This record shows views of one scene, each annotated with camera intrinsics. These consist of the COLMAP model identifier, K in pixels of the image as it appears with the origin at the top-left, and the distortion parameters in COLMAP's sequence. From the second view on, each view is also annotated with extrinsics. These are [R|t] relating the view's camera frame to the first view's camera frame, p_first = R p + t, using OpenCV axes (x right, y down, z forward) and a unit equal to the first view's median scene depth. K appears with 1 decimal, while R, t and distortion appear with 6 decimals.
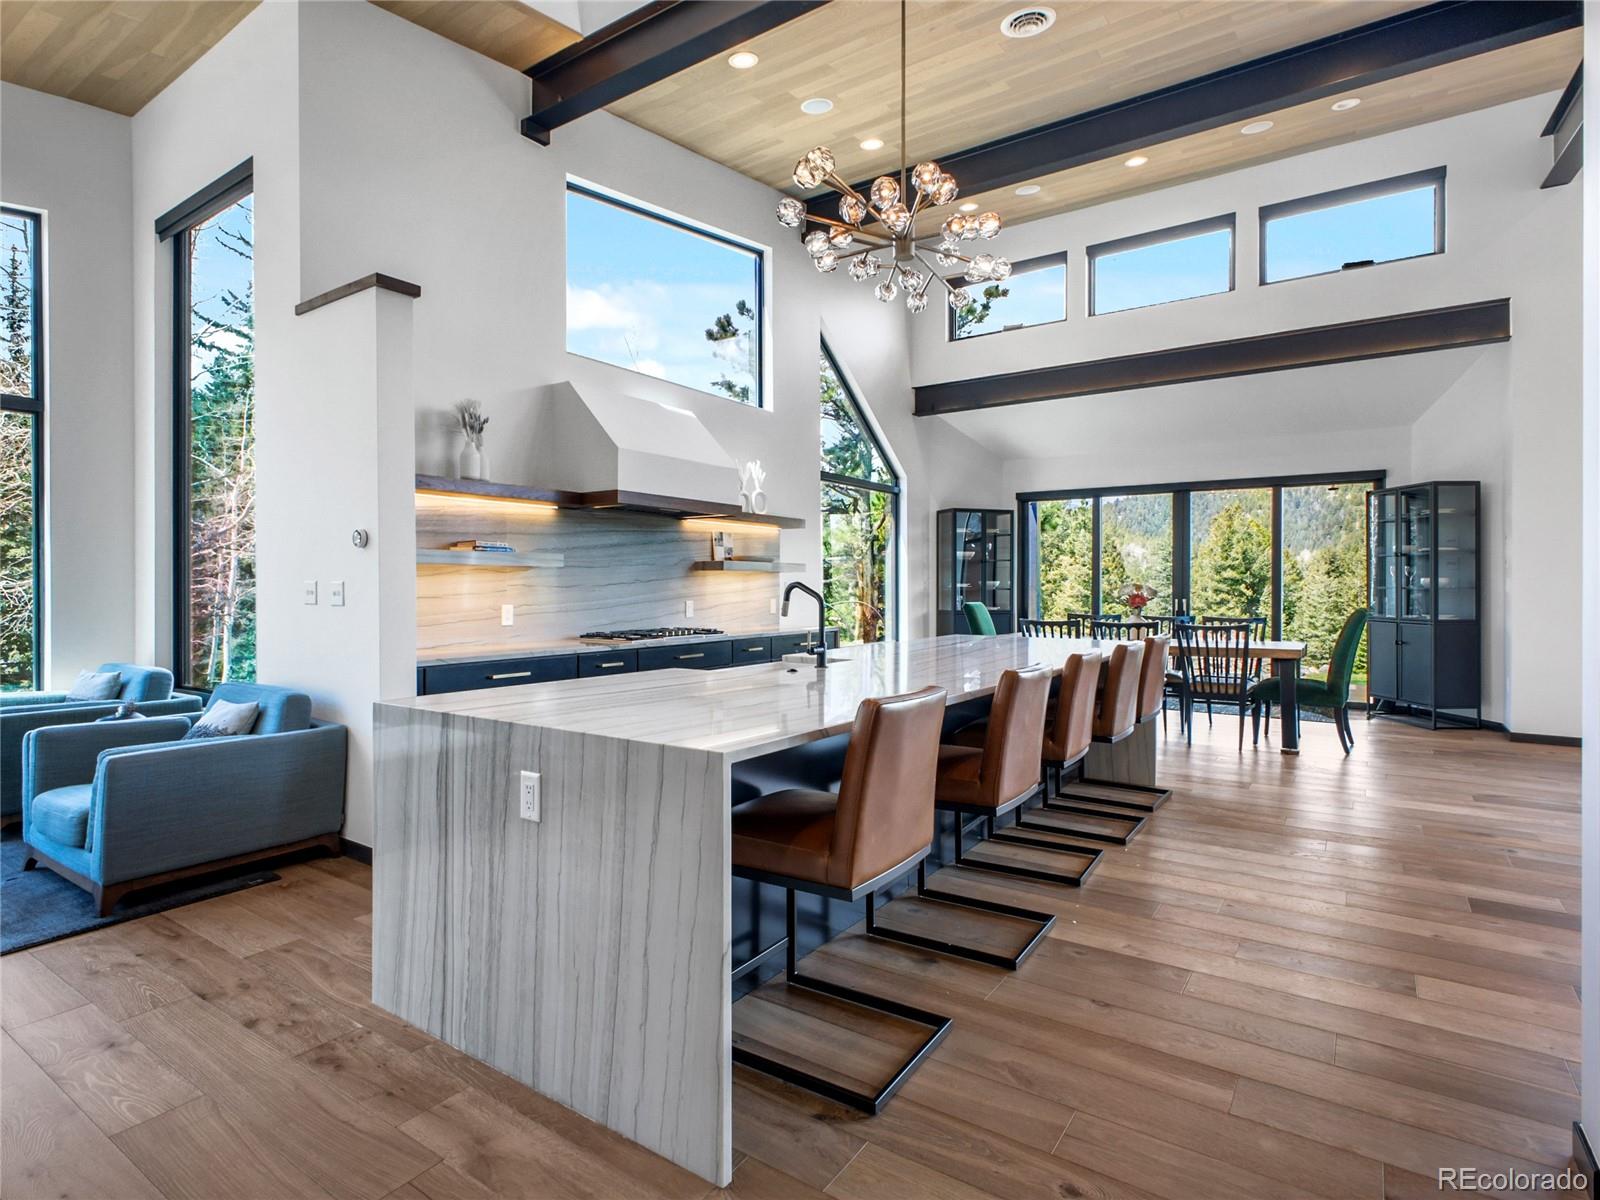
lens RADIAL K [[830.1, 0, 796.3], [0, 830.1, 588.6], [0, 0, 1]] dist [0.010703, -0.000617]
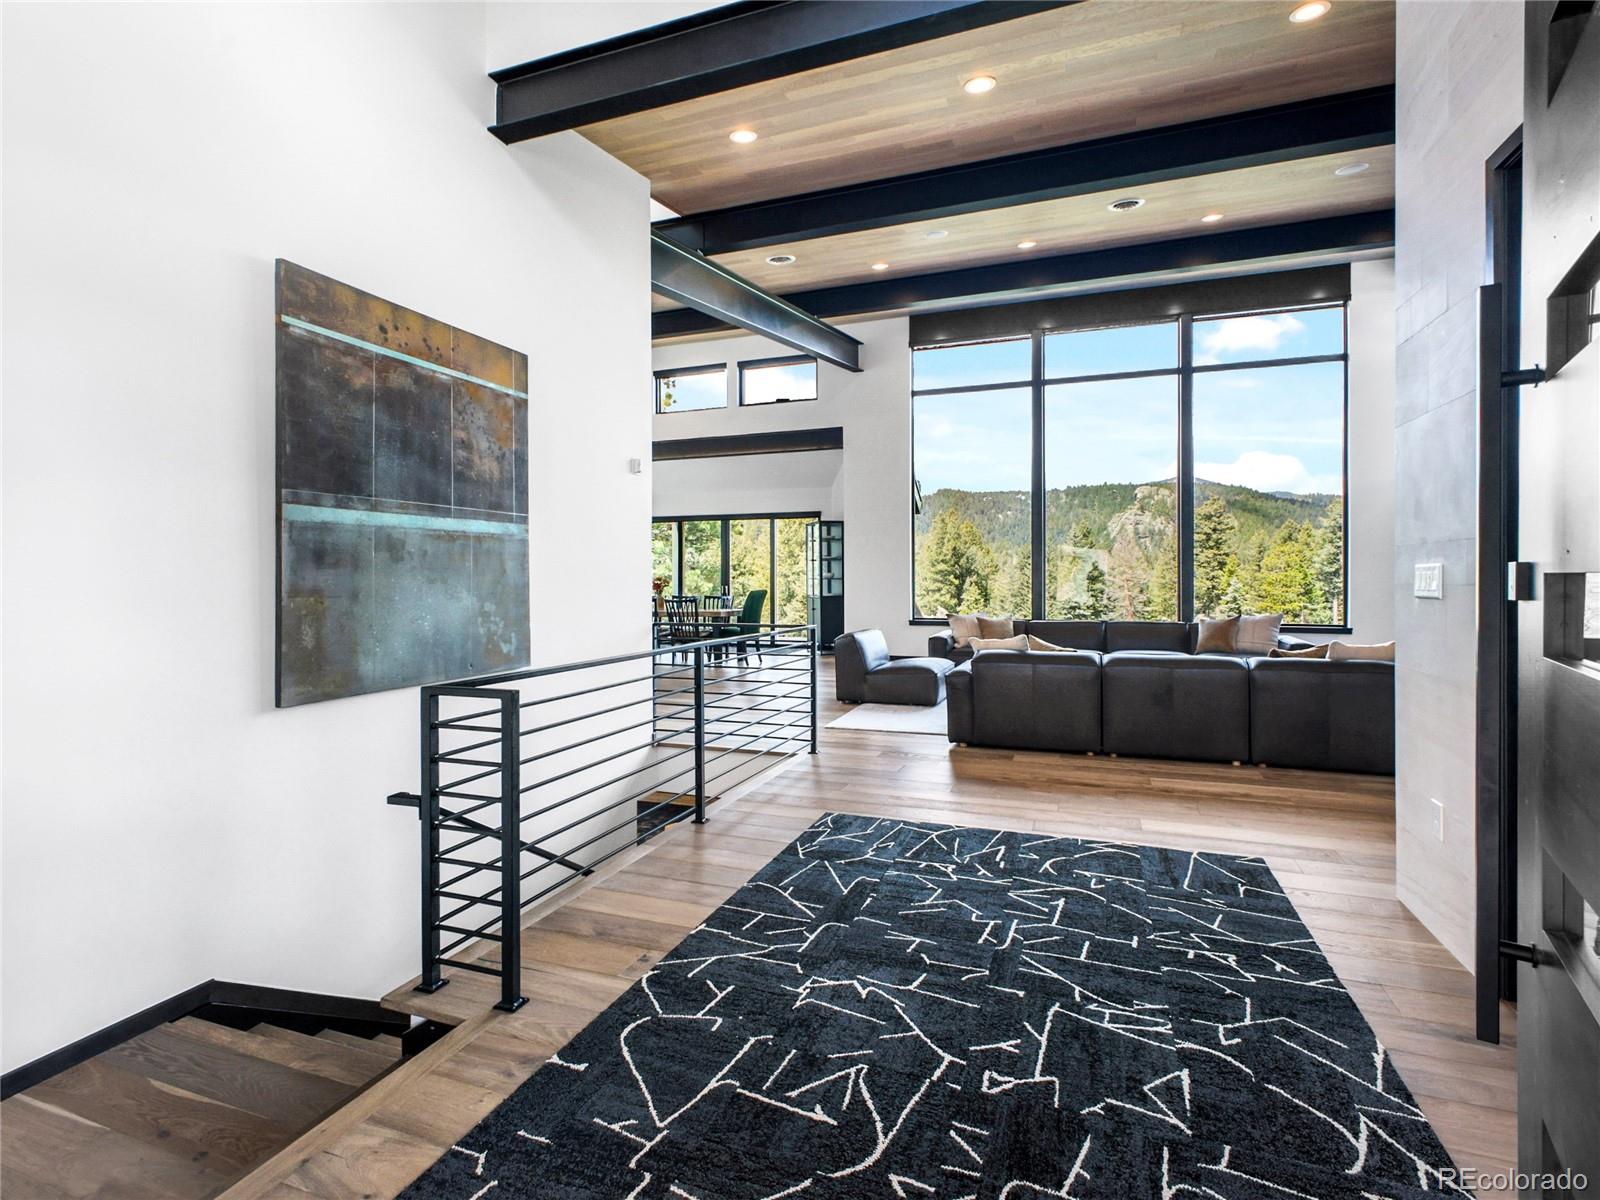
lens RADIAL K [[783.9, 0, 800.0], [0, 783.9, 585.1], [0, 0, 1]] dist [0.005041, -0.001241]
pose [[0.972508, -0.004947, 0.232817, 0.346325], [0.003173, 0.999963, 0.007998, -0.001839], [-0.232848, -0.007039, 0.972488, -0.724889]]
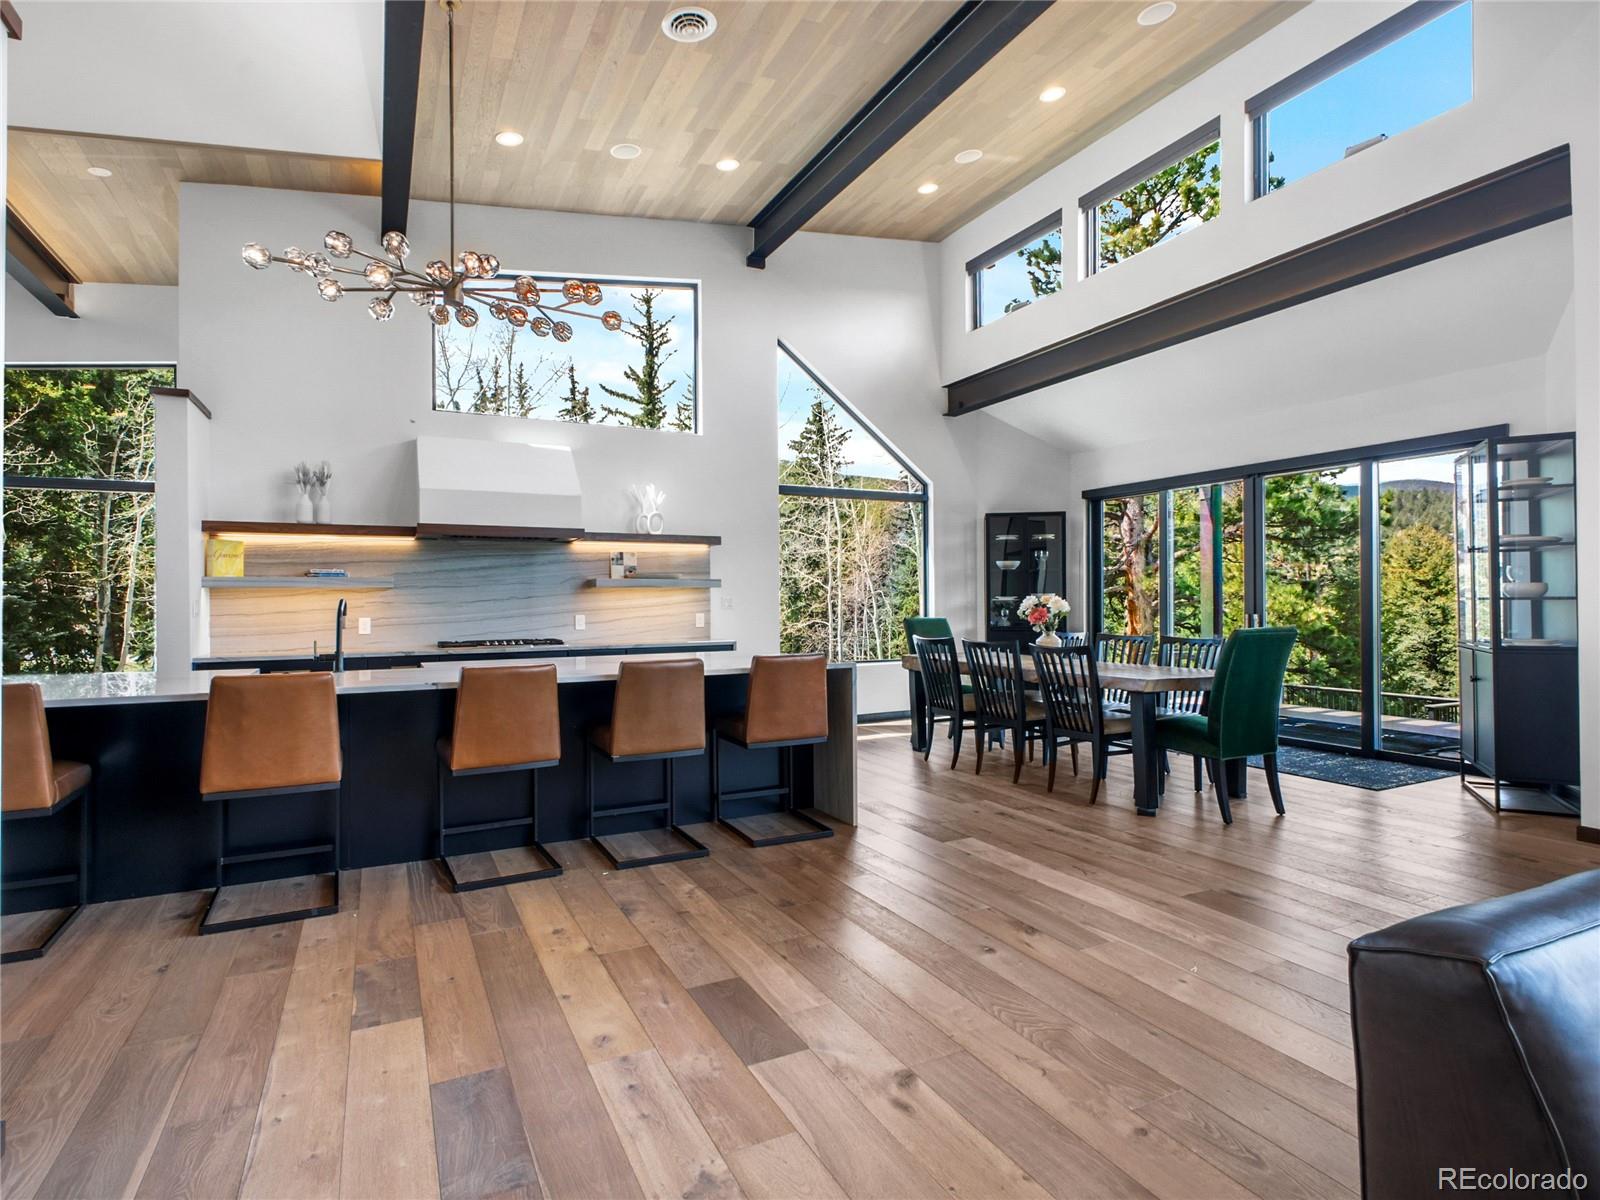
lens RADIAL K [[830.1, 0, 795.1], [0, 830.1, 592.2], [0, 0, 1]] dist [0.010703, -0.000617]
pose [[0.873468, -0.010521, -0.486768, 0.654022], [0.004829, 0.999905, -0.012948, -0.000144], [0.486858, 0.008959, 0.873435, 0.159891]]
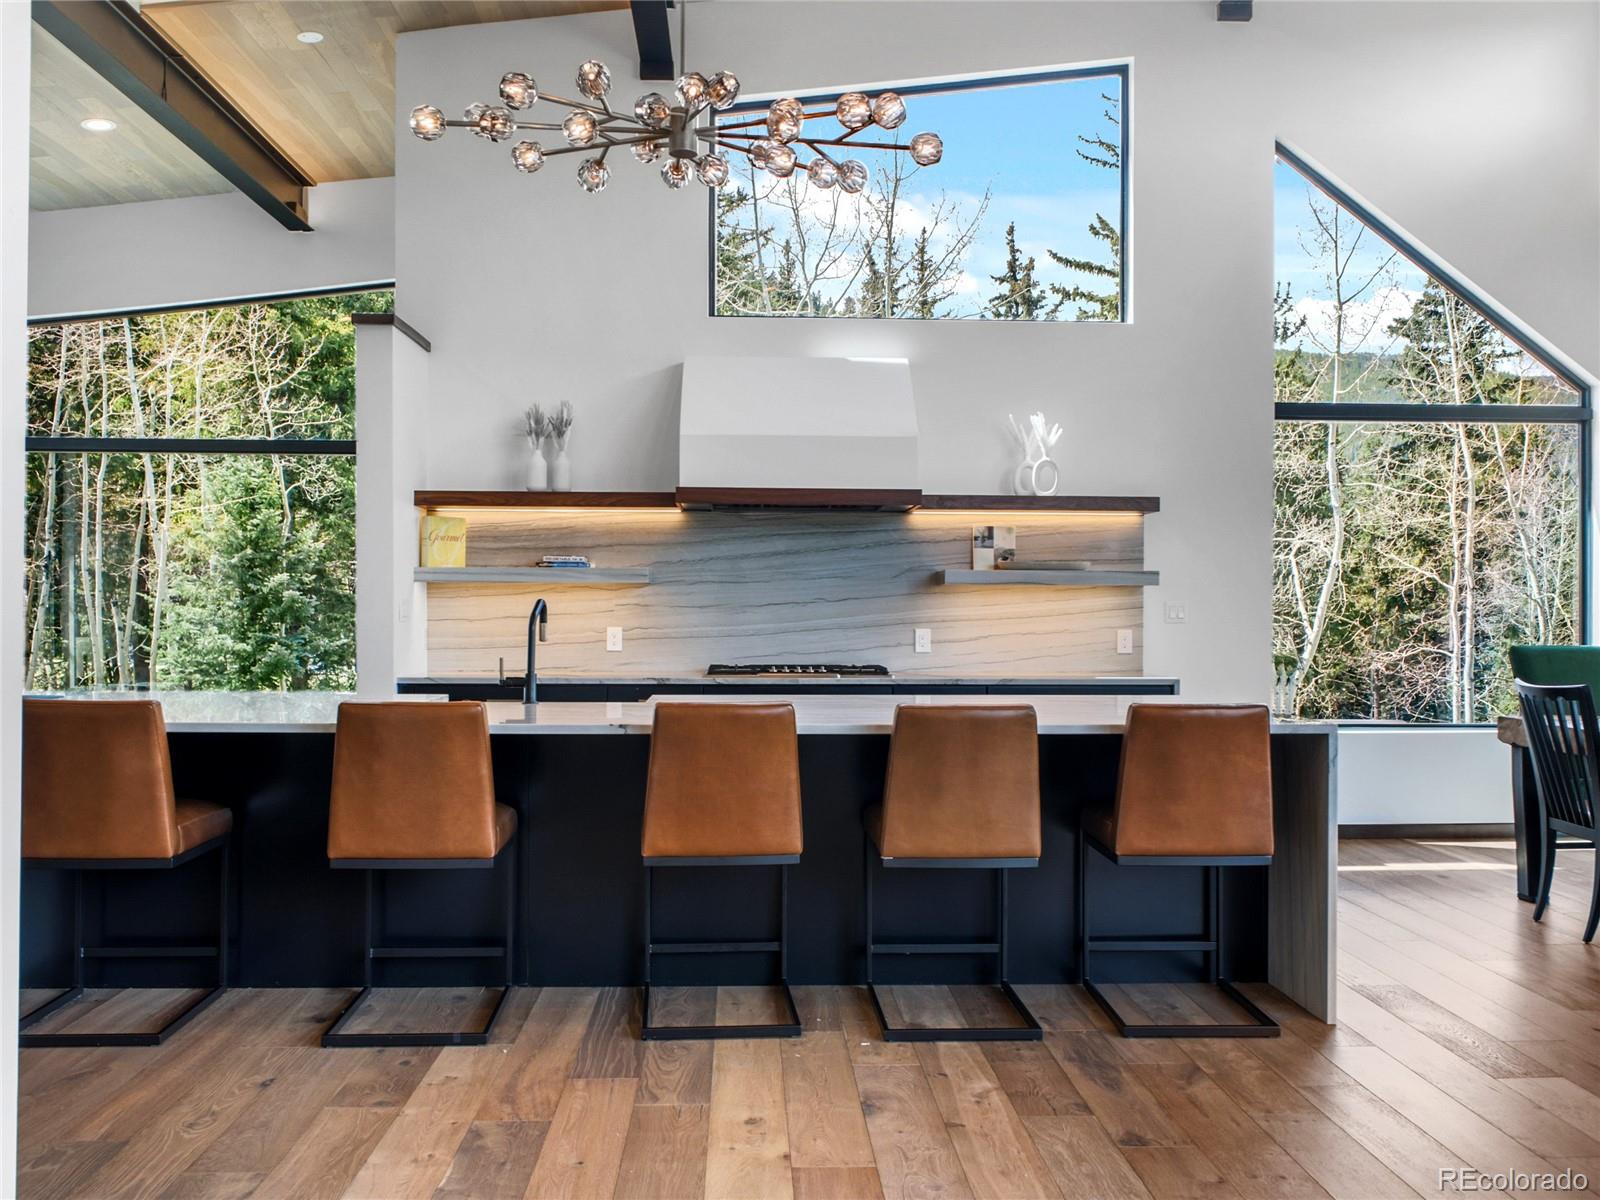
lens RADIAL K [[1381.0, 0, 804.6], [0, 1381.0, 602.2], [0, 0, 1]] dist [0.010980, -0.001191]
pose [[0.599972, 0.000548, -0.800021, 0.719808], [-0.008405, 0.999949, -0.005619, -0.000169], [0.799977, 0.010096, 0.599946, 0.222667]]
